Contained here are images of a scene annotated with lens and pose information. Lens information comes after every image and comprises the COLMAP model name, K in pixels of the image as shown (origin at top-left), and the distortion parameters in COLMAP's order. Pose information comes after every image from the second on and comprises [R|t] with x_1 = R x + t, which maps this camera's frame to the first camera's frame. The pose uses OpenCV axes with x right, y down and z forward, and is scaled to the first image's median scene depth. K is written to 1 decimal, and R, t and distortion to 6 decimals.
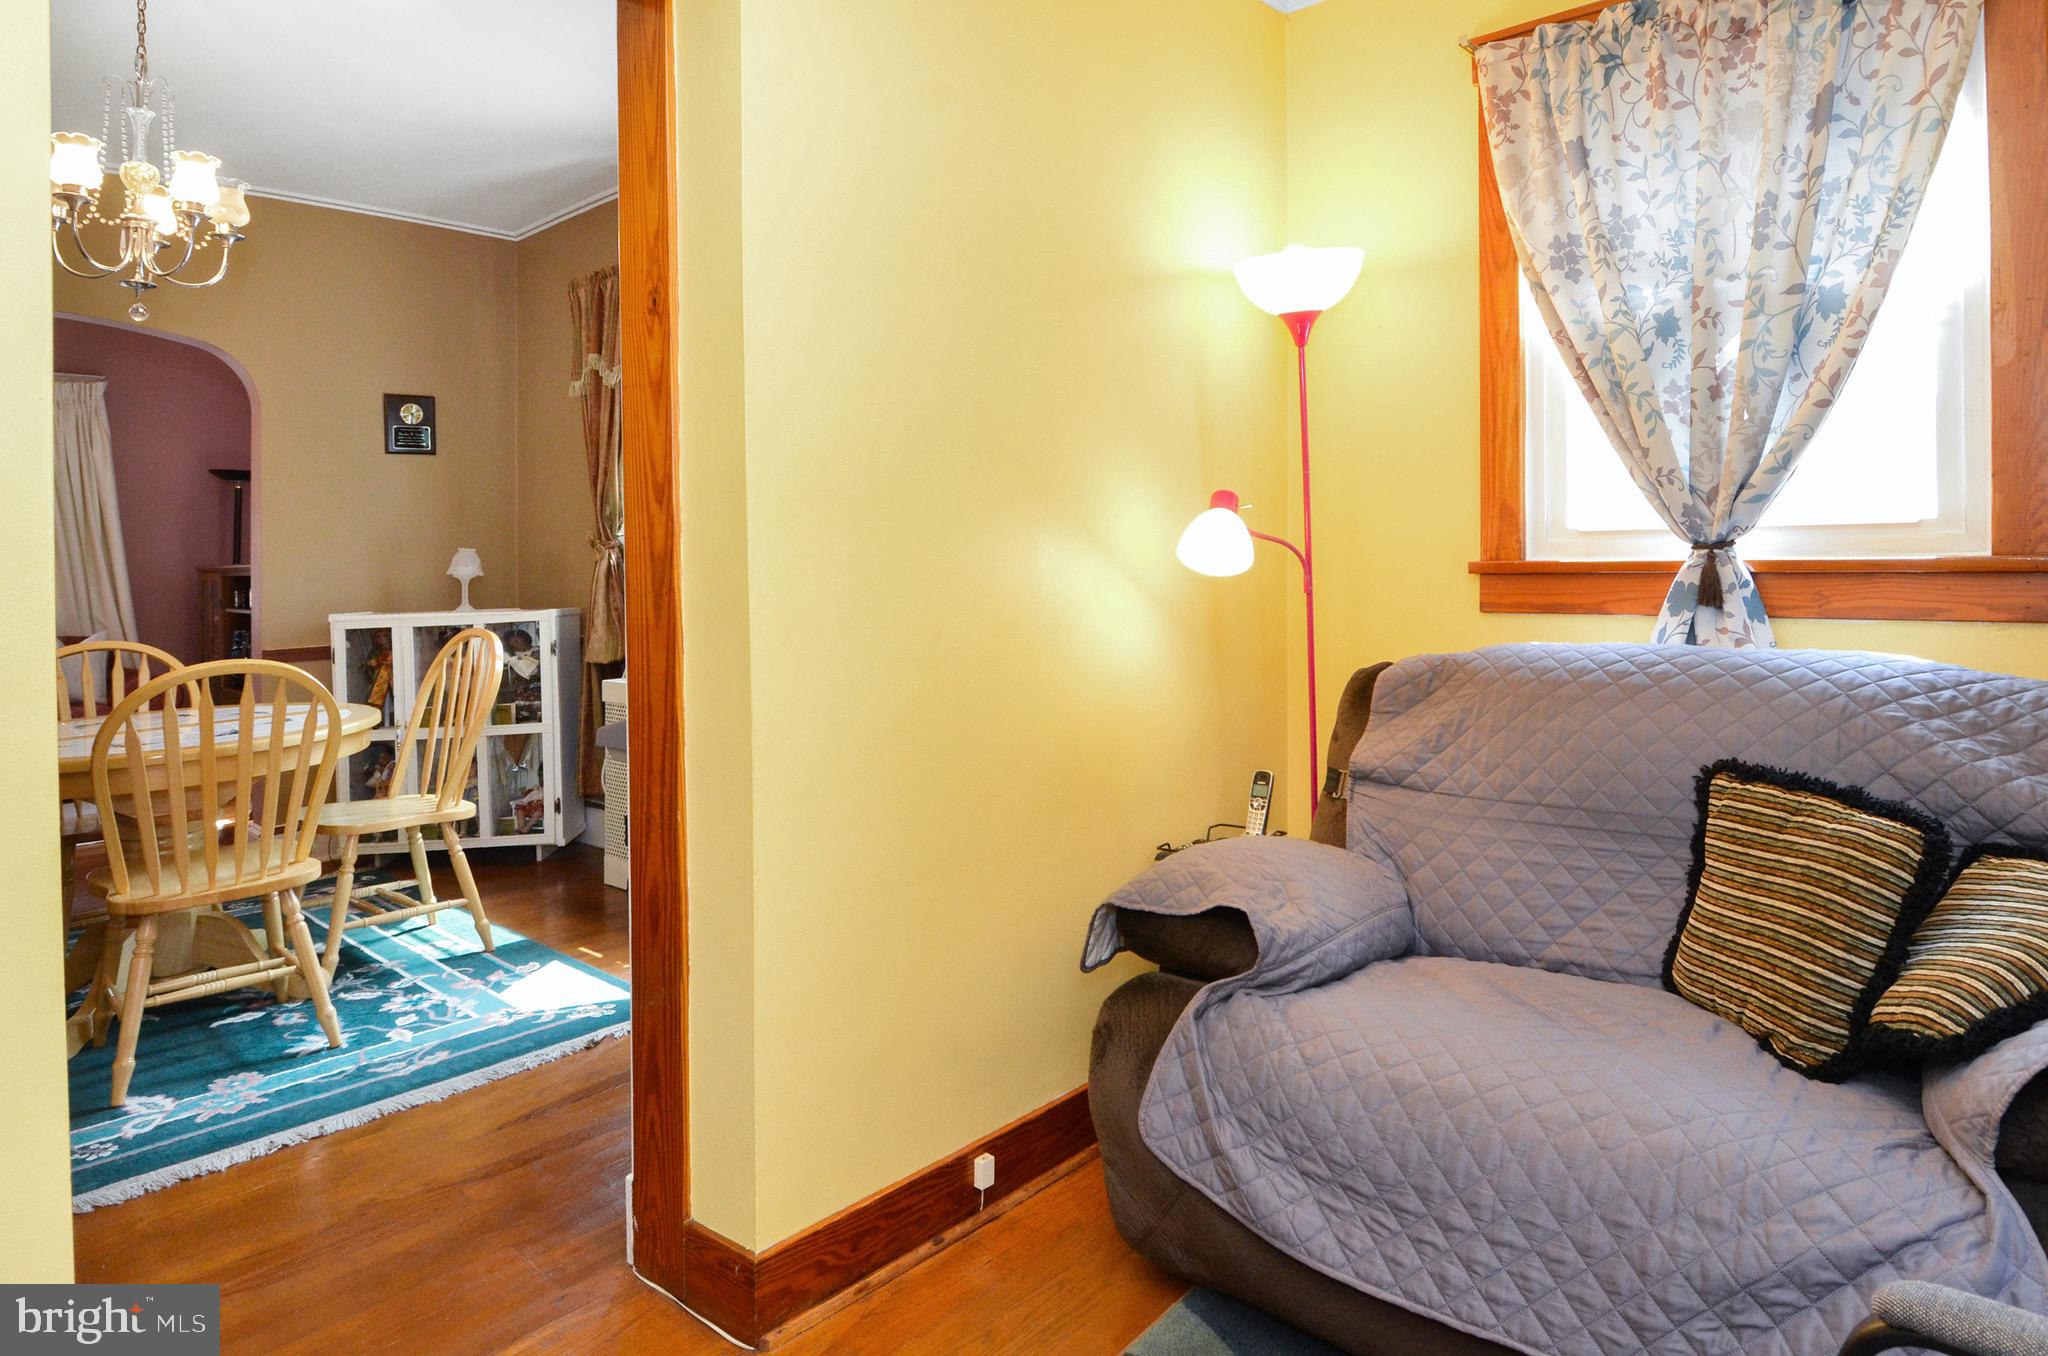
lens RADIAL K [[1203.3, 0, 1054.4], [0, 1203.3, 546.1], [0, 0, 1]] dist [0.006283, -0.012796]
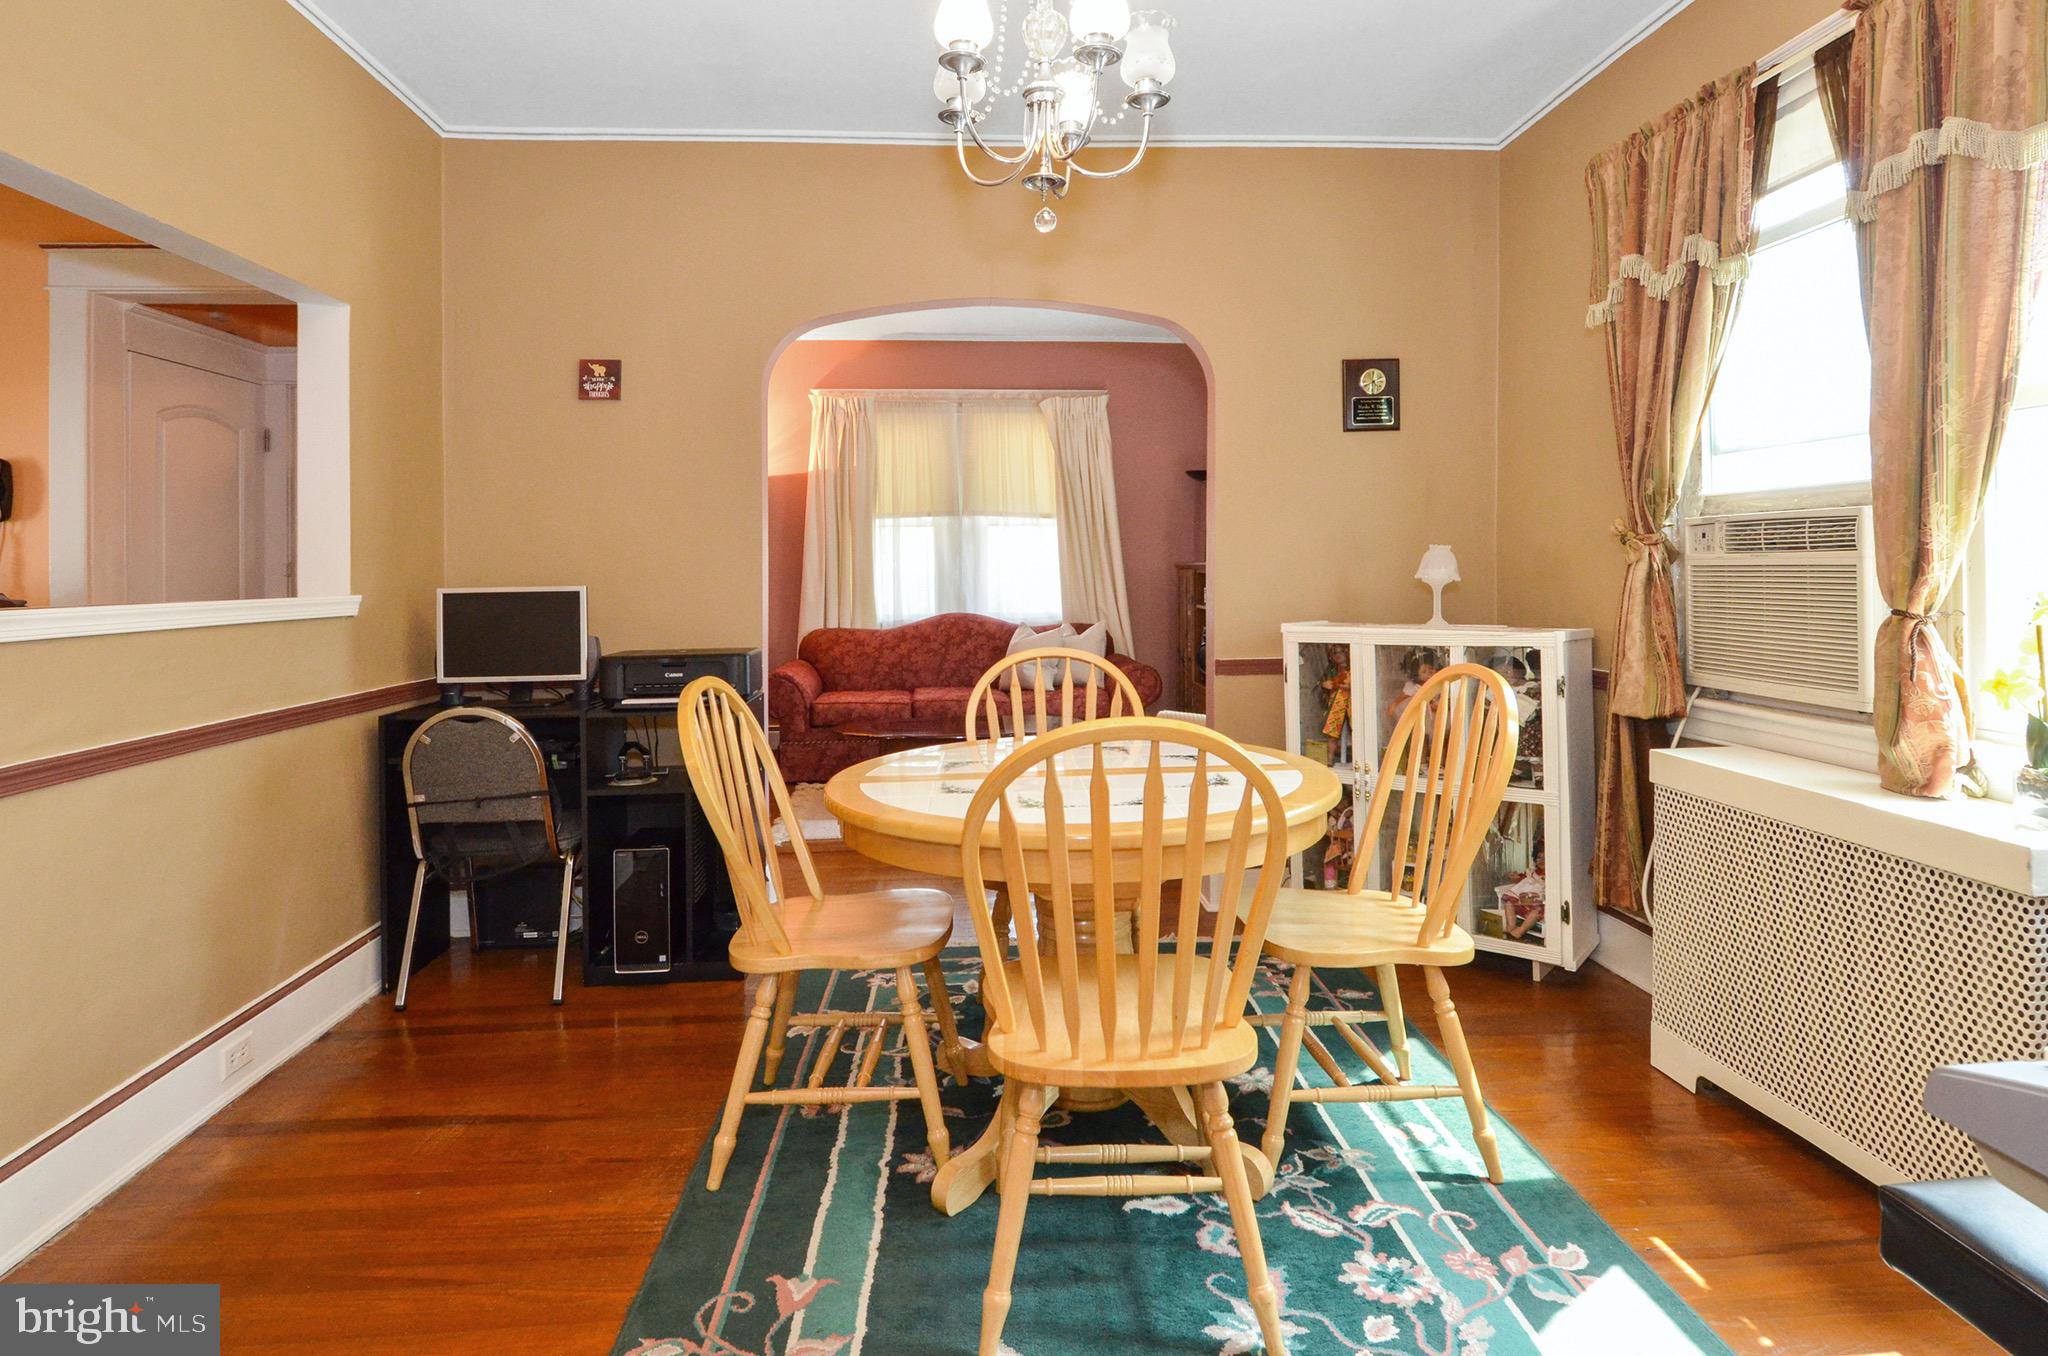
lens RADIAL K [[1113.9, 0, 1014.8], [0, 1113.9, 571.4], [0, 0, 1]] dist [0.006880, -0.016148]
pose [[0.707563, 0.017257, -0.706439, -0.217628], [-0.000639, 0.999717, 0.023782, 0.002374], [0.706650, -0.016376, 0.707374, 0.374431]]
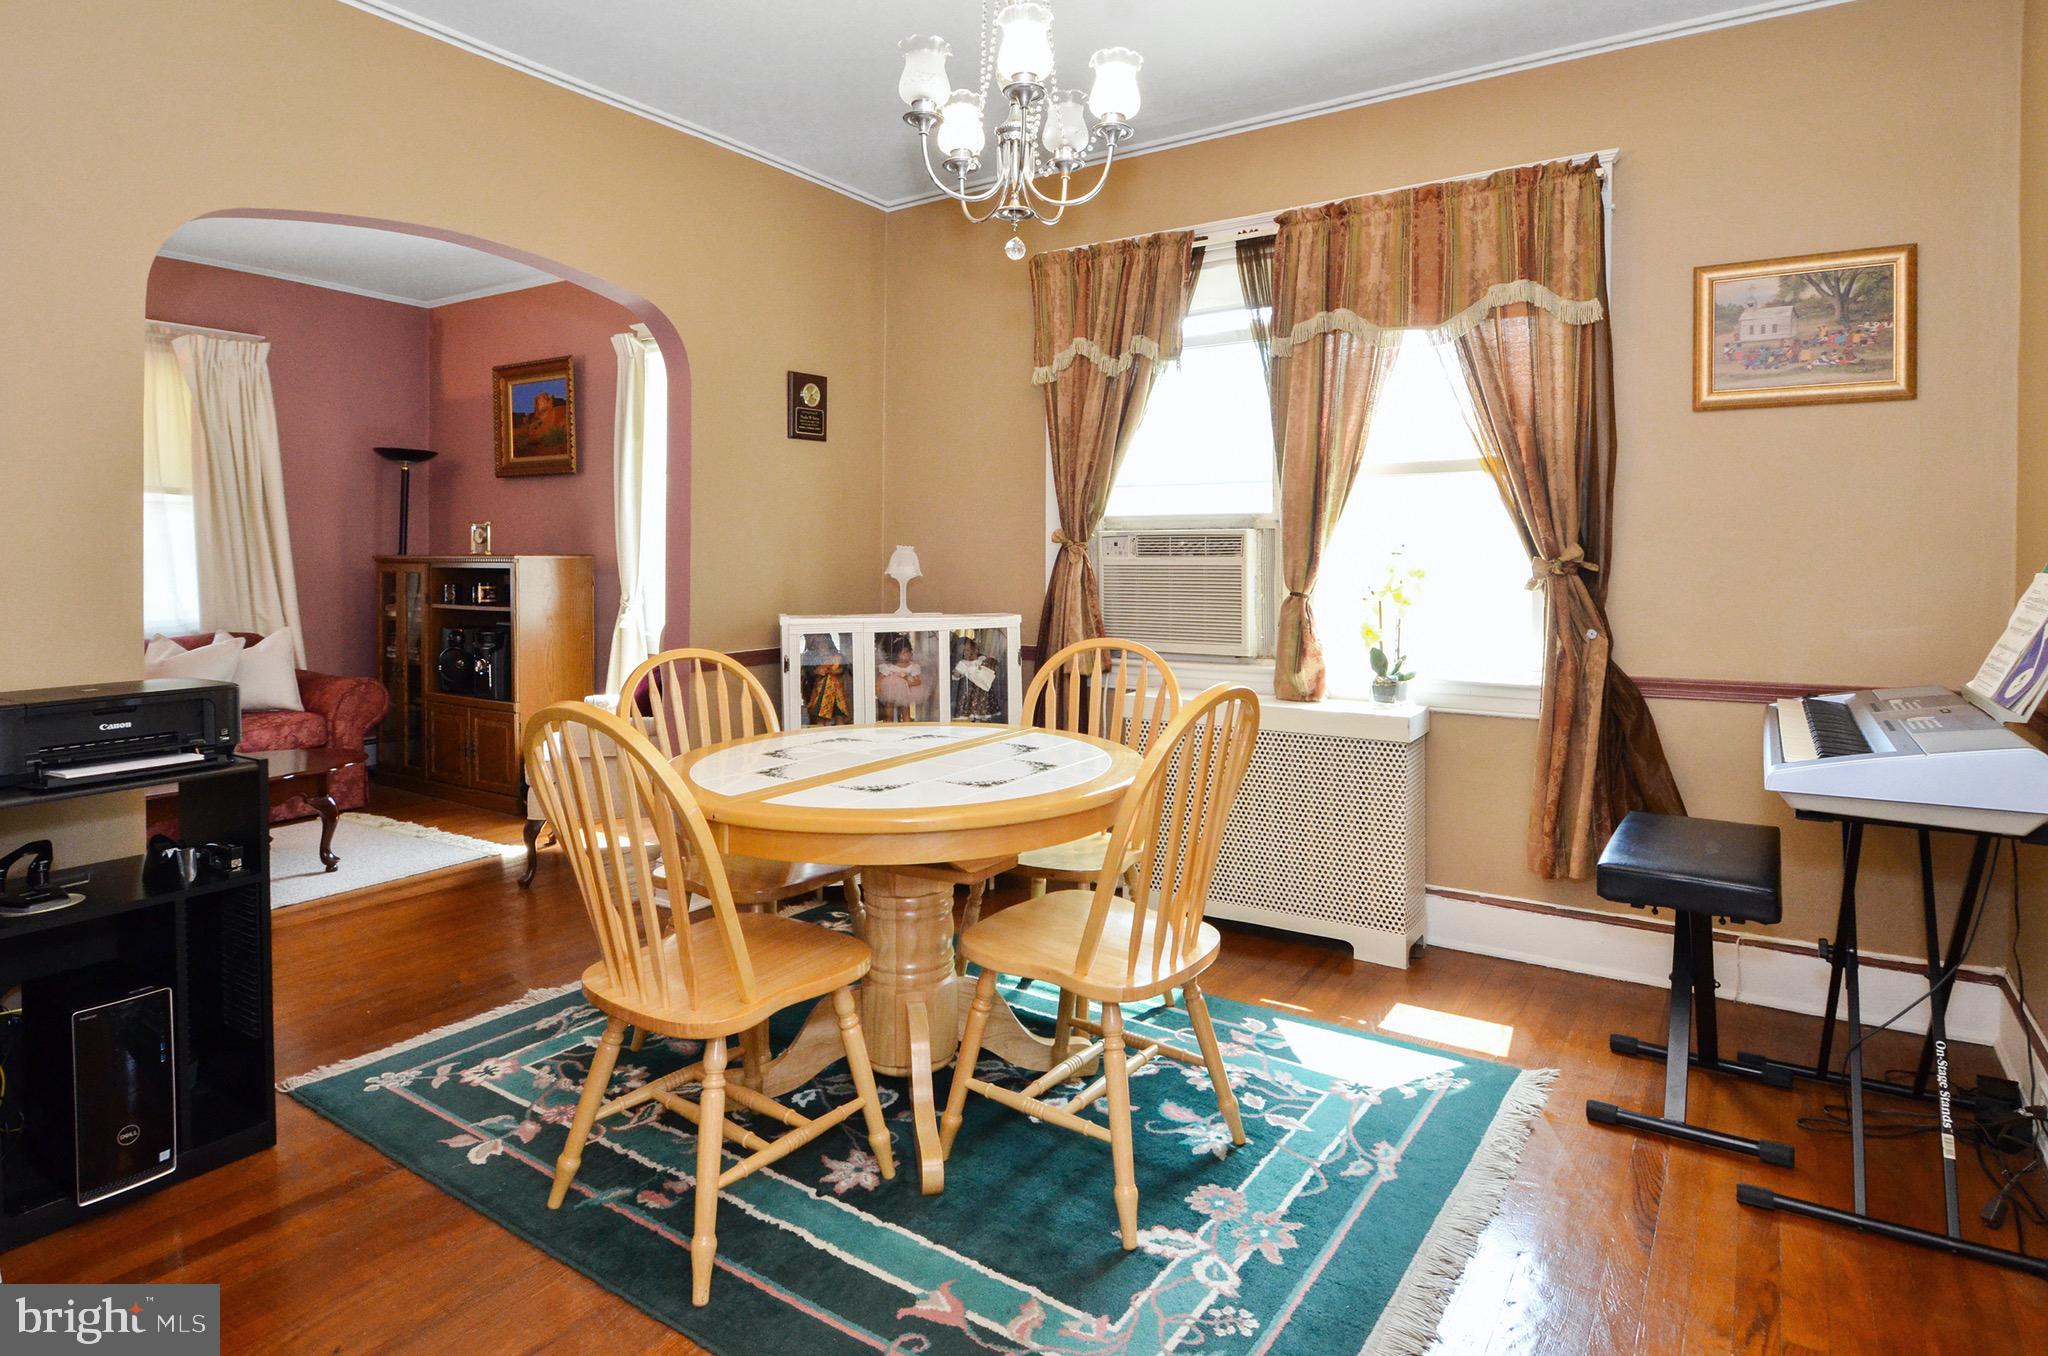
lens RADIAL K [[1119.5, 0, 1019.5], [0, 1119.5, 590.0], [0, 0, 1]] dist [0.014781, -0.026220]
pose [[0.989841, 0.017426, 0.141108, -0.634192], [-0.022423, 0.999174, 0.033903, 0.005407], [-0.140400, -0.036722, 0.989414, 0.190733]]
